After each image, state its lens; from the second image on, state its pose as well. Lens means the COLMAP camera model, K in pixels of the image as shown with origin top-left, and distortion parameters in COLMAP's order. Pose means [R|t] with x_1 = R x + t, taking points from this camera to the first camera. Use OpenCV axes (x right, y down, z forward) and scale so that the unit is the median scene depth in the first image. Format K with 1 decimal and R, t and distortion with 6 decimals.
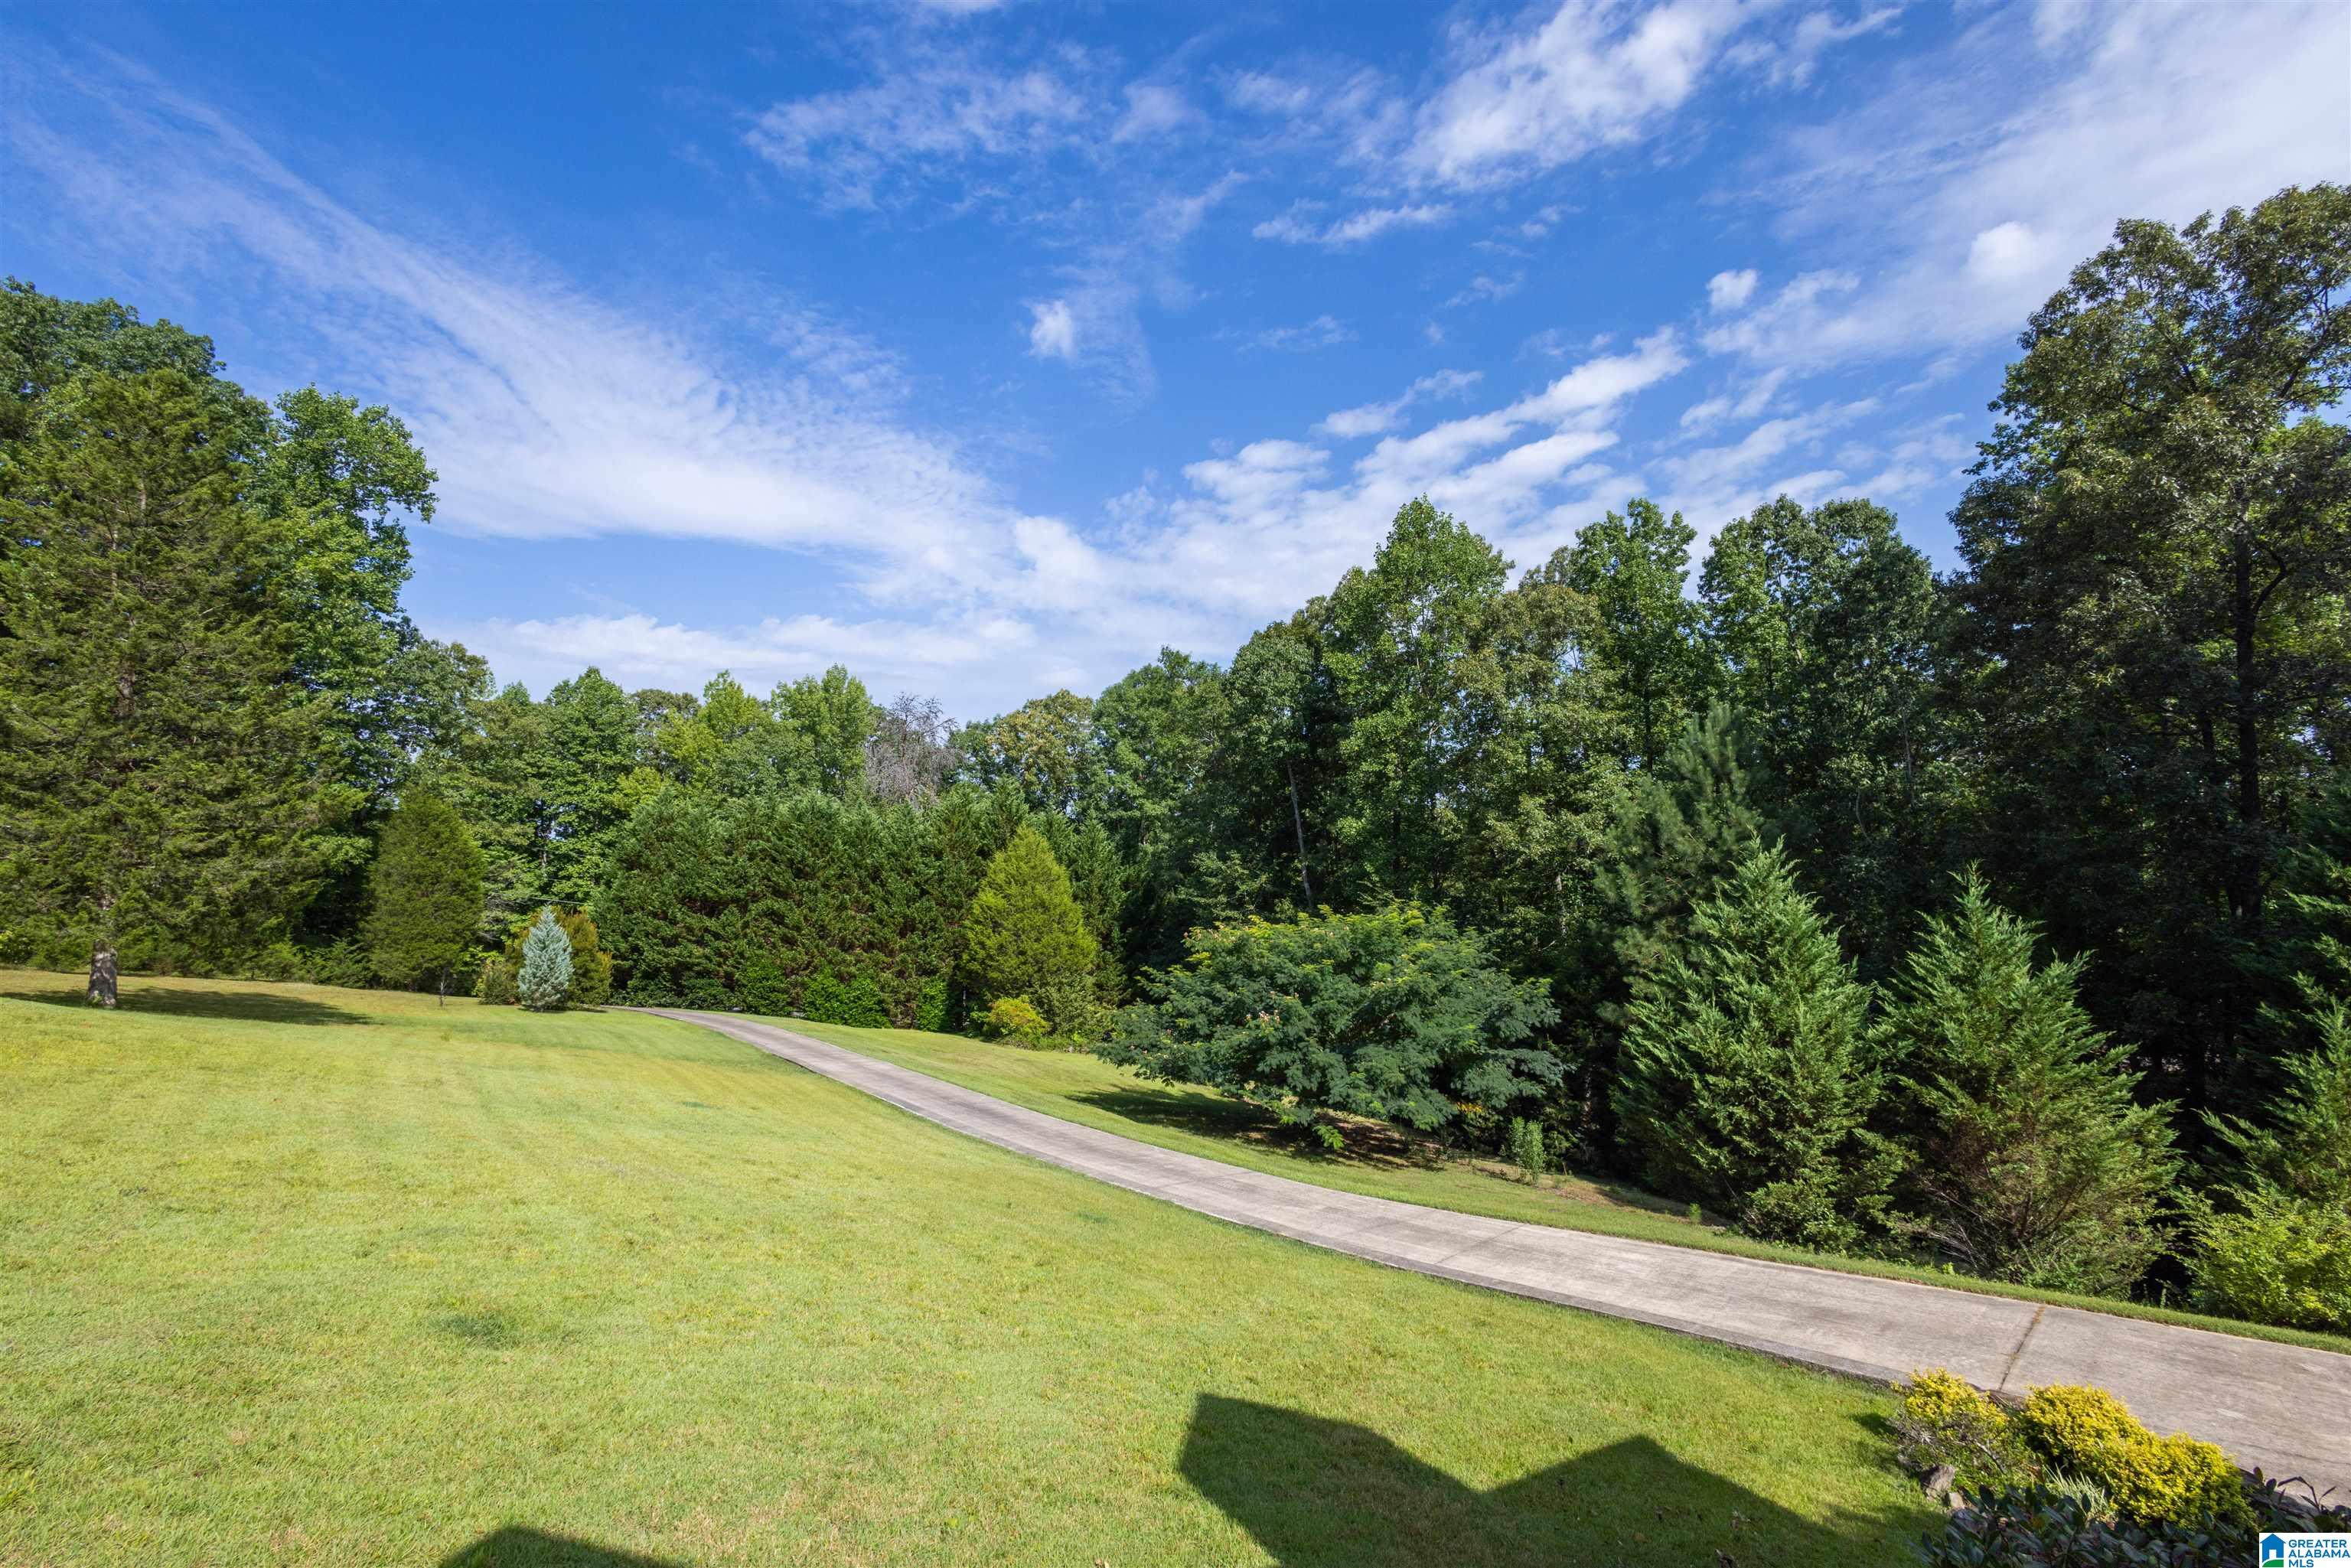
lens RADIAL K [[1057.5, 0, 1148.6], [0, 1057.5, 797.5], [0, 0, 1]] dist [0.000072, -0.001458]
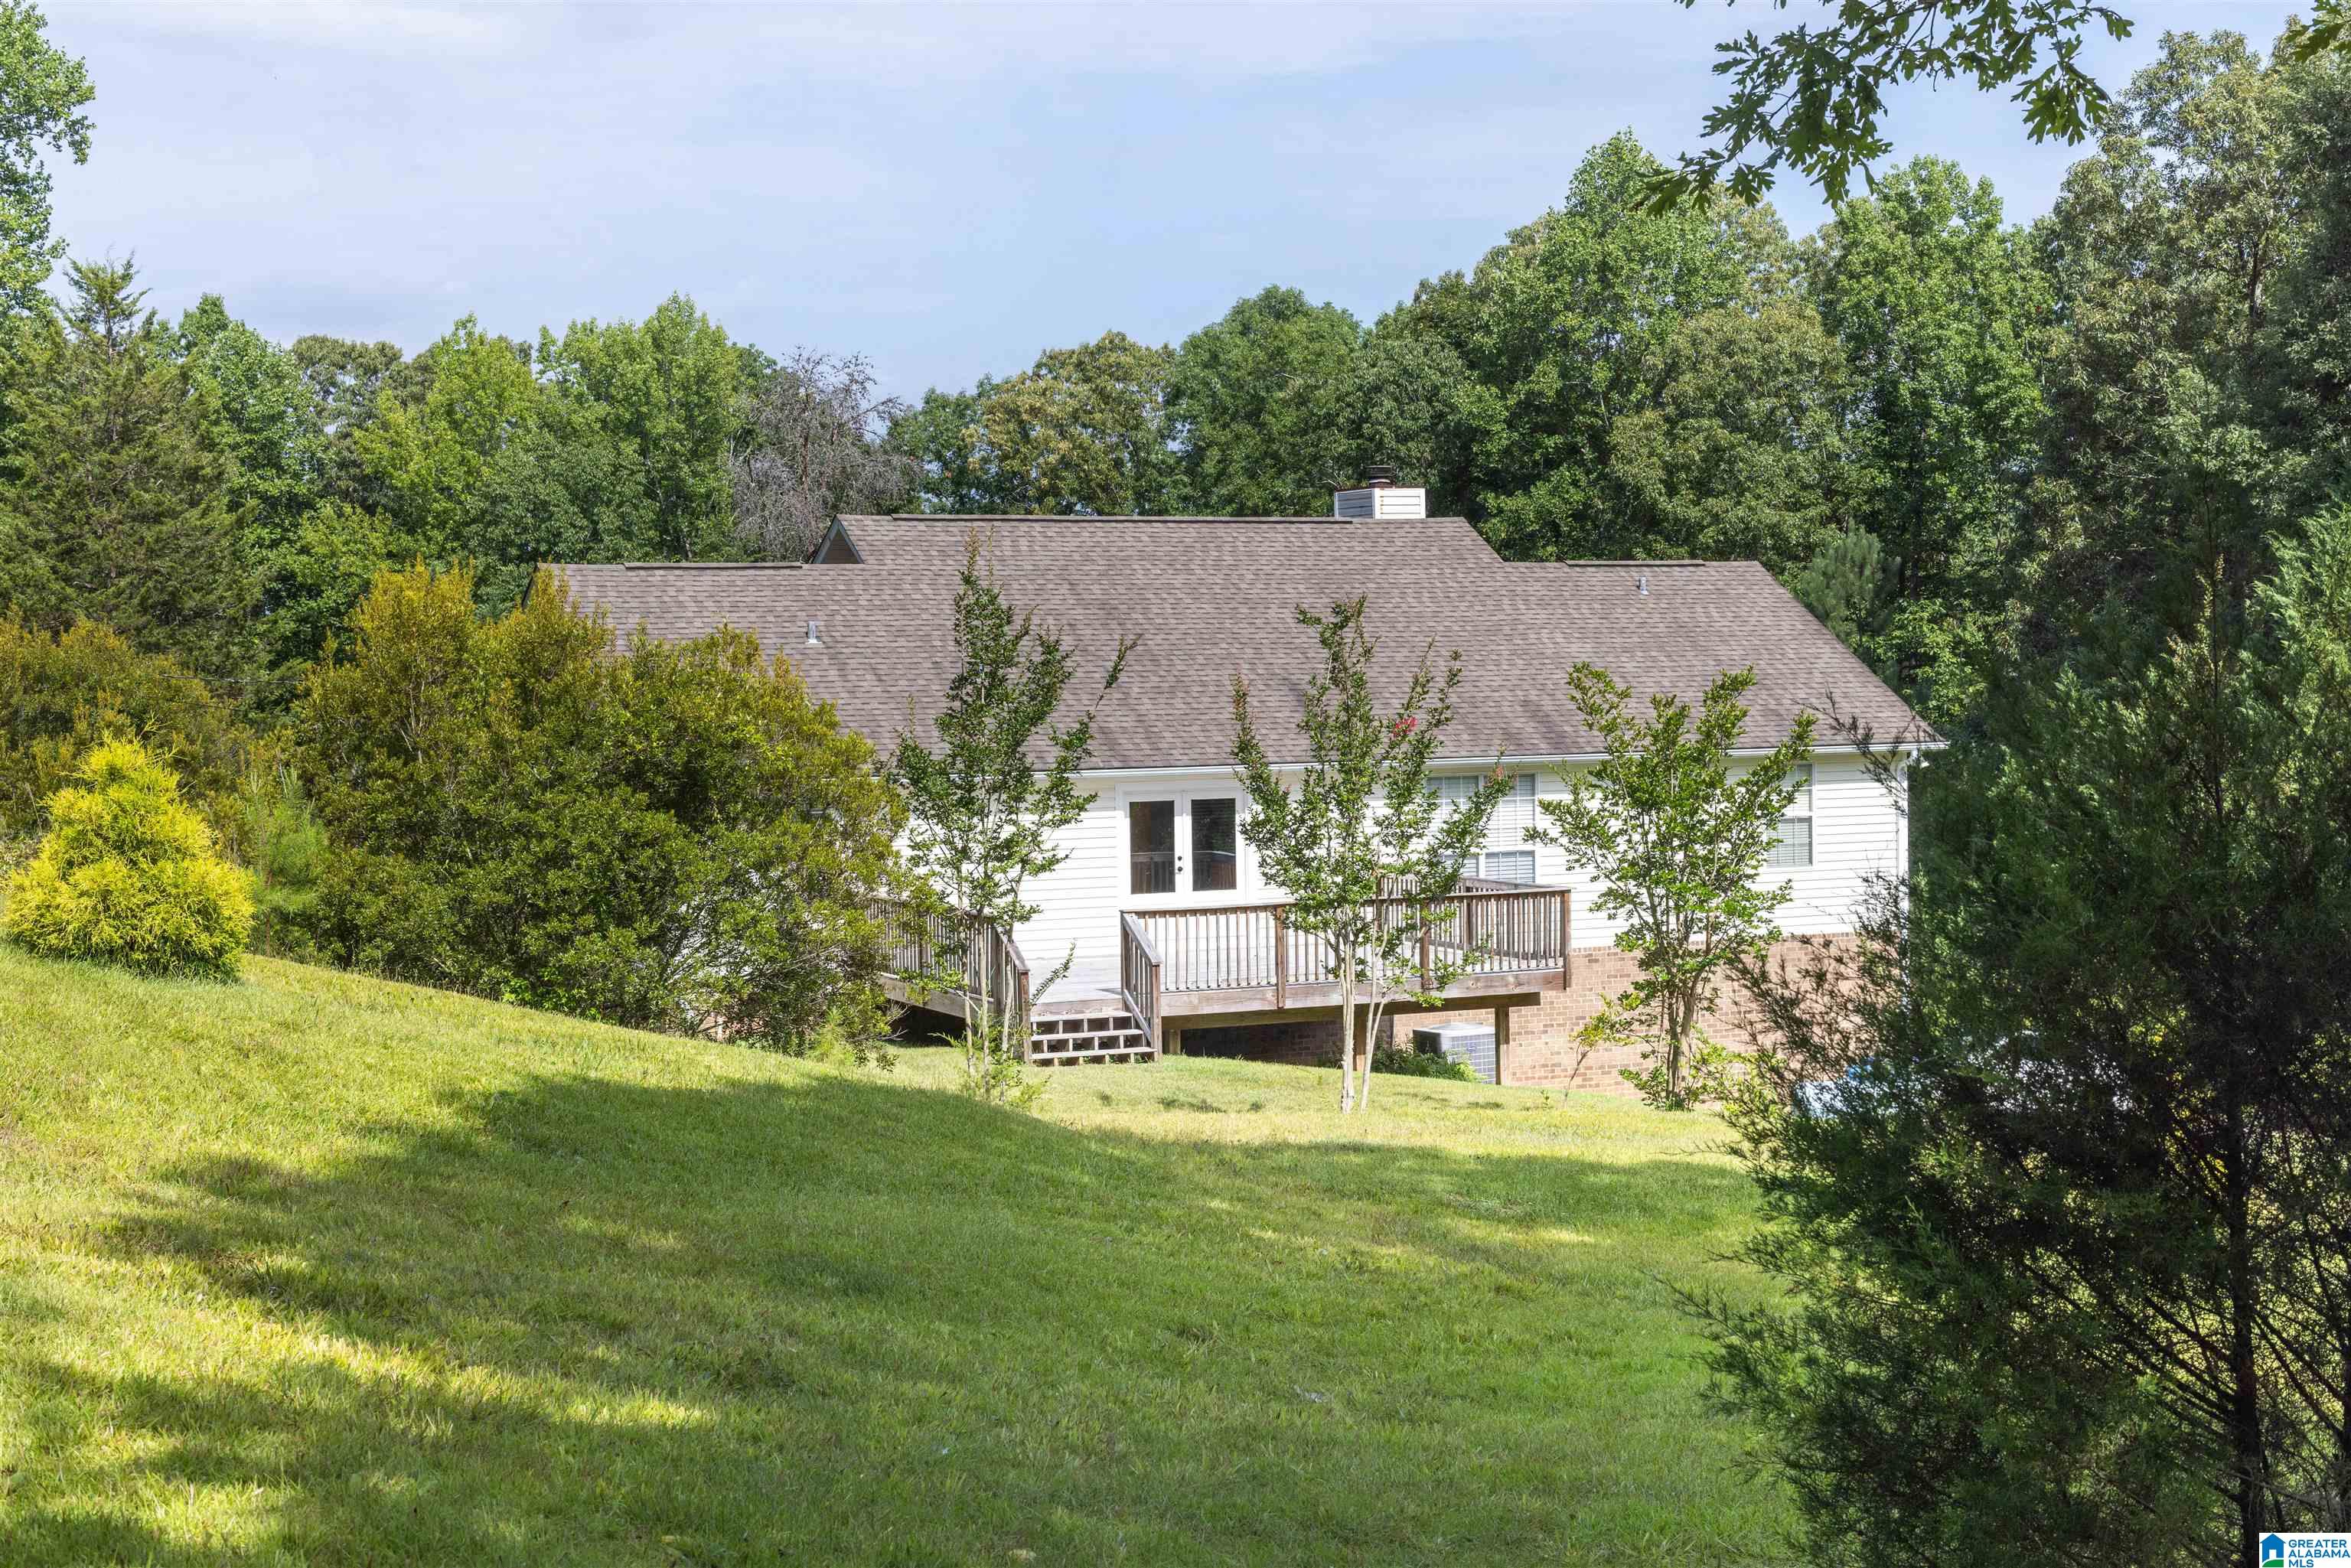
lens RADIAL K [[3346.1, 0, 1175.5], [0, 3346.1, 784.0], [0, 0, 1]] dist [0.027254, 0.034444]
pose [[0.994781, 0.008576, -0.101675, 0.187802], [0.003305, 0.993231, 0.116106, -0.122276], [0.101983, -0.115836, 0.988019, -0.990013]]
